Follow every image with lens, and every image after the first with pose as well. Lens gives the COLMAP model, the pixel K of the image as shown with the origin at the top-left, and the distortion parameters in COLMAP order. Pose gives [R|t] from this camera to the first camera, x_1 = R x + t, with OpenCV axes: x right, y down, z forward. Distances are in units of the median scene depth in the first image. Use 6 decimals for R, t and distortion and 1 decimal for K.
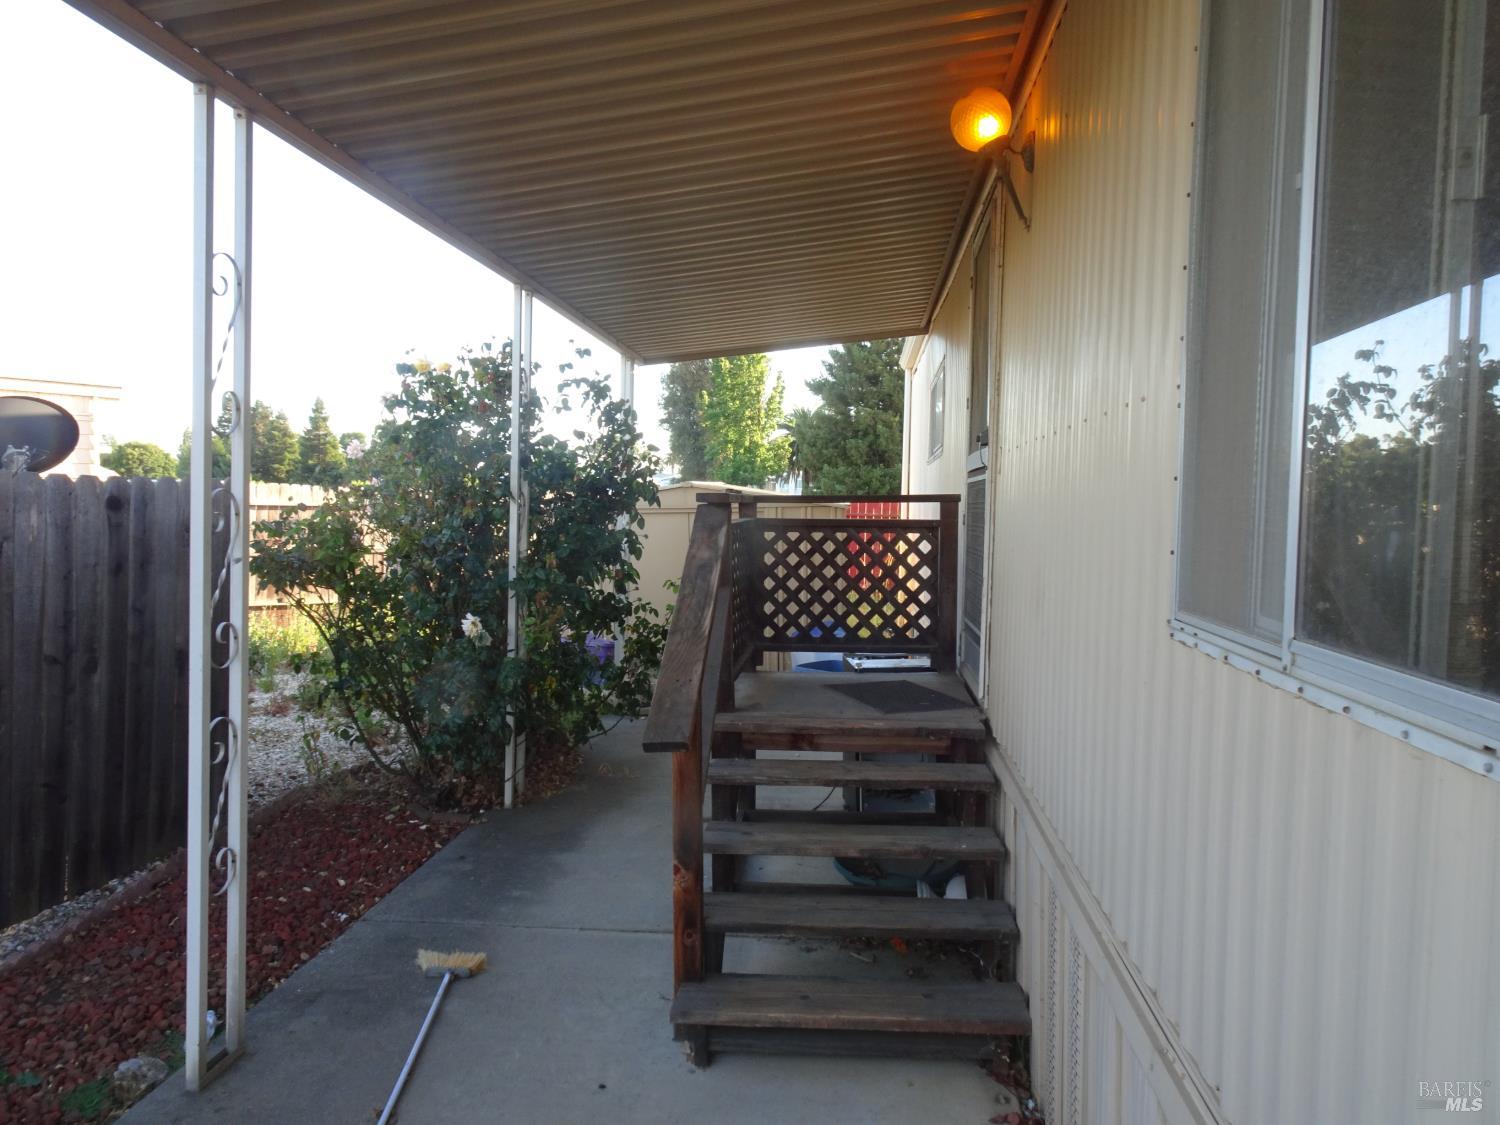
lens RADIAL K [[1057.7, 0, 750.0], [0, 1057.7, 562.5], [0, 0, 1]] dist [-0.000872, -0.000193]
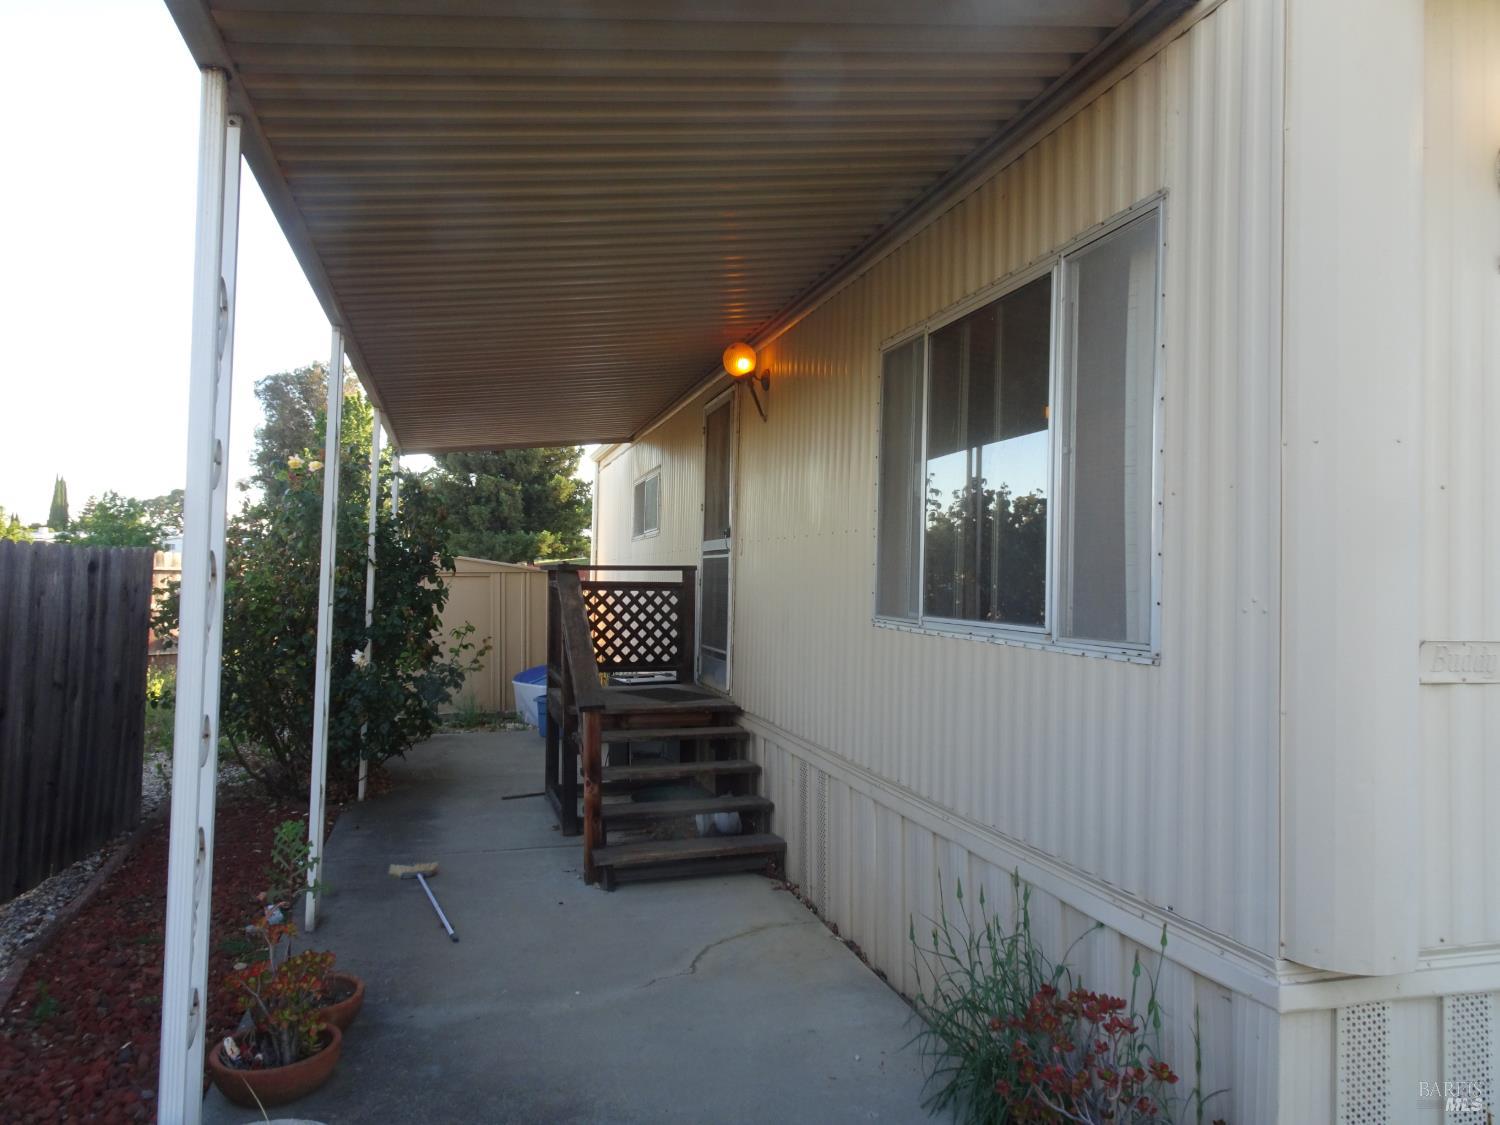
lens RADIAL K [[1060.9, 0, 750.0], [0, 1060.9, 562.5], [0, 0, 1]] dist [0.000556, -0.005979]
pose [[0.930913, 0.010467, 0.365090, -0.210161], [0.011993, 0.998174, -0.059197, 0.016634], [-0.365043, 0.059486, 0.929088, -0.331078]]
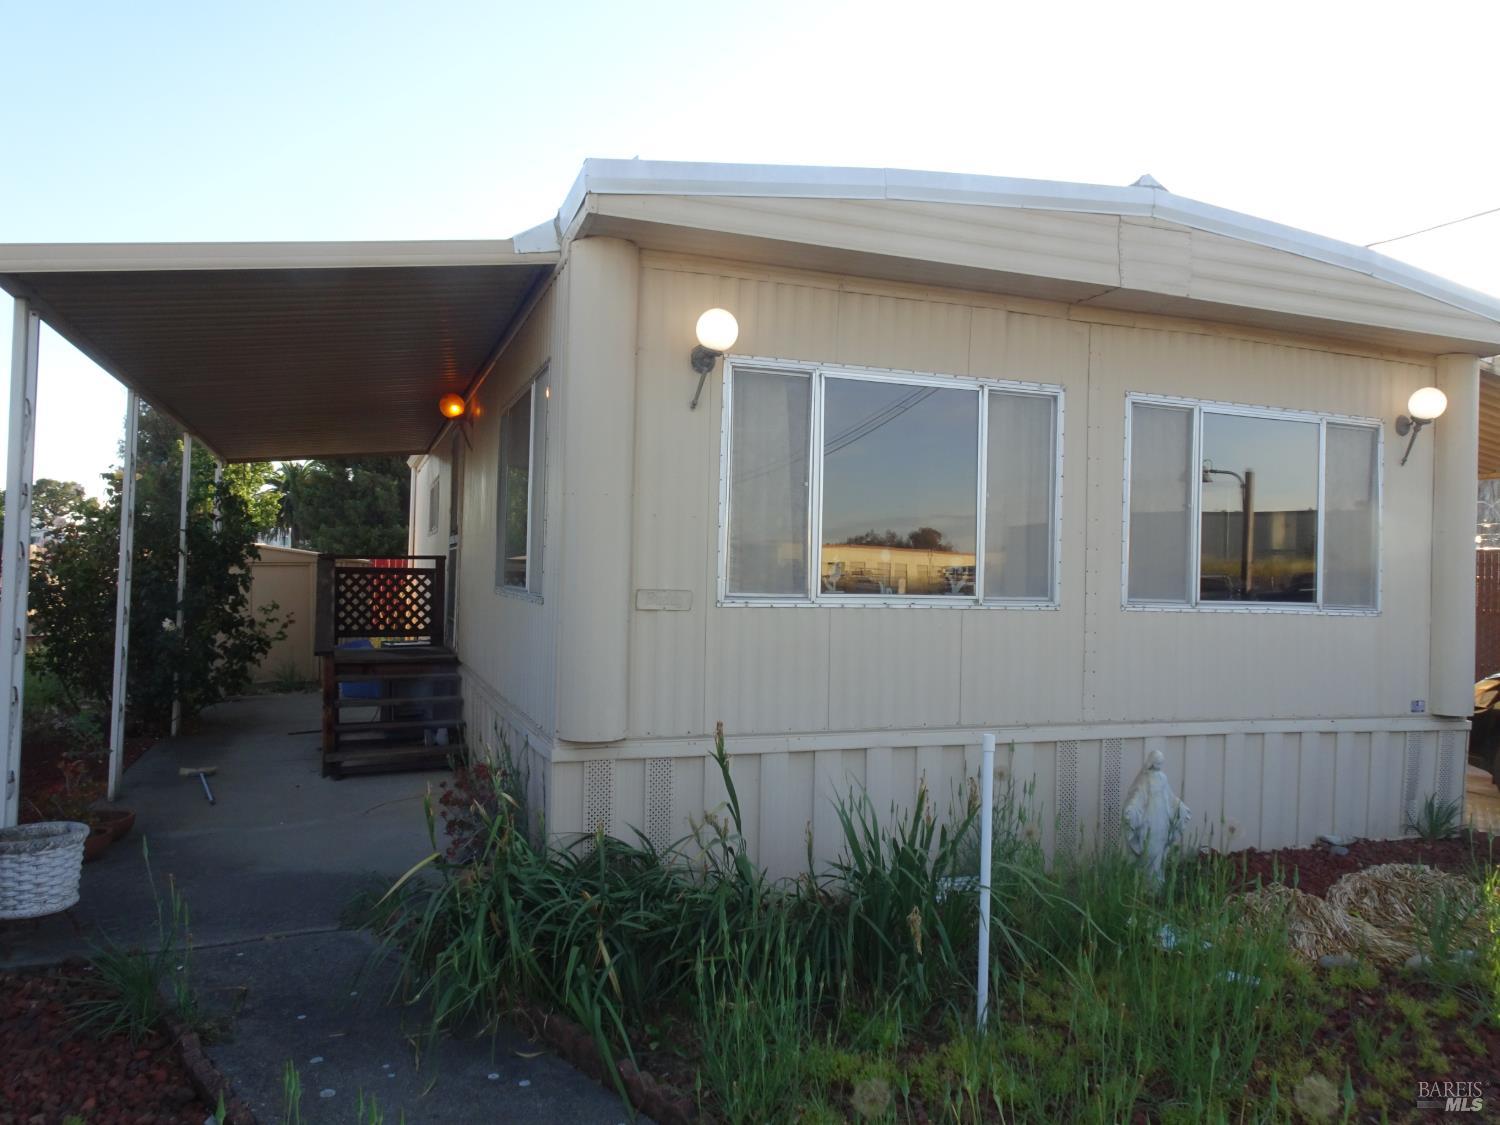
lens RADIAL K [[1063.0, 0, 750.0], [0, 1063.0, 562.5], [0, 0, 1]] dist [0.002850, -0.000274]
pose [[0.894335, 0.011896, 0.447239, -0.134393], [0.013612, 0.998460, -0.053778, 0.046396], [-0.447190, 0.054183, 0.892796, -0.758956]]
